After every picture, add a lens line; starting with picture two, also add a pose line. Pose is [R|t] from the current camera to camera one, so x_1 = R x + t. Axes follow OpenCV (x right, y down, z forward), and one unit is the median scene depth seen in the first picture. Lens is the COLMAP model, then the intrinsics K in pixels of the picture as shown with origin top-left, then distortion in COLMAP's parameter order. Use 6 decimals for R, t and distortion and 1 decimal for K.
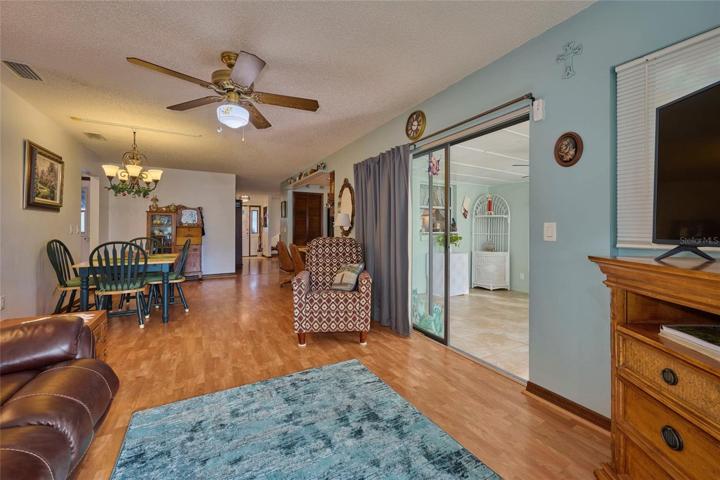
lens RADIAL K [[287.0, 0, 364.0], [0, 287.0, 233.7], [0, 0, 1]] dist [-0.002757, -0.000024]
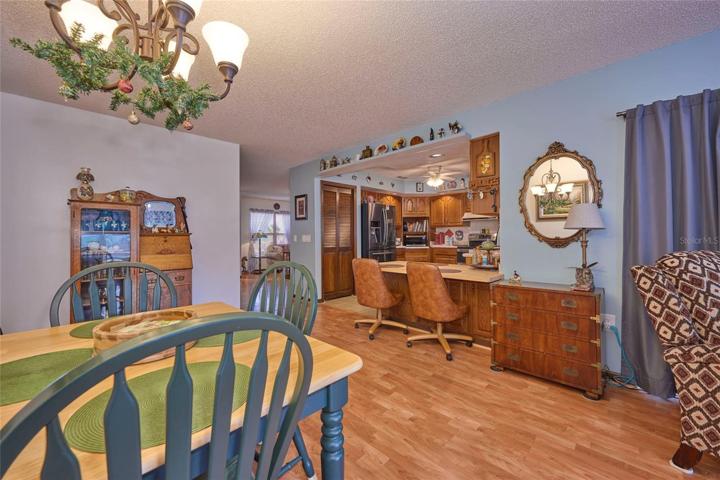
lens RADIAL K [[287.0, 0, 363.0], [0, 287.0, 237.3], [0, 0, 1]] dist [-0.002757, -0.000024]
pose [[0.963377, -0.009714, 0.267974, -0.391845], [0.014410, 0.999775, -0.015561, -0.005102], [-0.267762, 0.018853, 0.963301, 0.400962]]
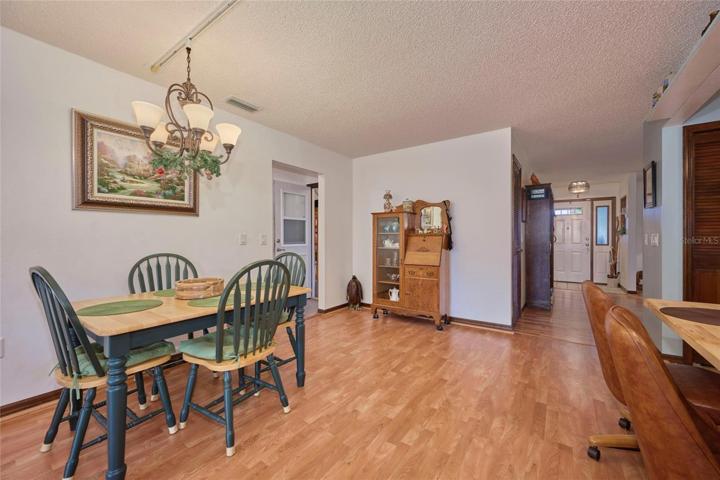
lens RADIAL K [[287.0, 0, 359.1], [0, 287.0, 237.9], [0, 0, 1]] dist [-0.002757, -0.000024]
pose [[0.420392, -0.005066, -0.907328, -0.119813], [-0.011871, 0.999868, -0.011083, -0.008363], [0.907265, 0.015430, 0.420277, 0.603445]]
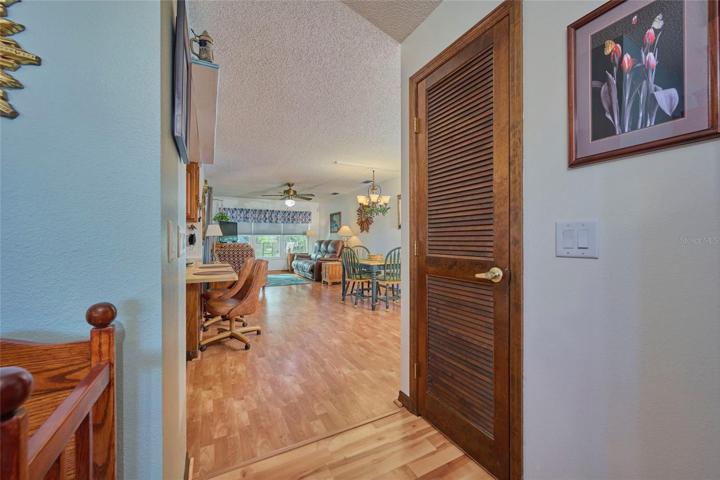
lens RADIAL K [[287.0, 0, 366.1], [0, 287.0, 237.4], [0, 0, 1]] dist [-0.002757, -0.000024]
pose [[-0.999852, -0.003503, 0.016848, -0.451717], [-0.003361, 0.999959, 0.008458, -0.020743], [-0.016877, 0.008401, -0.999822, 1.387263]]
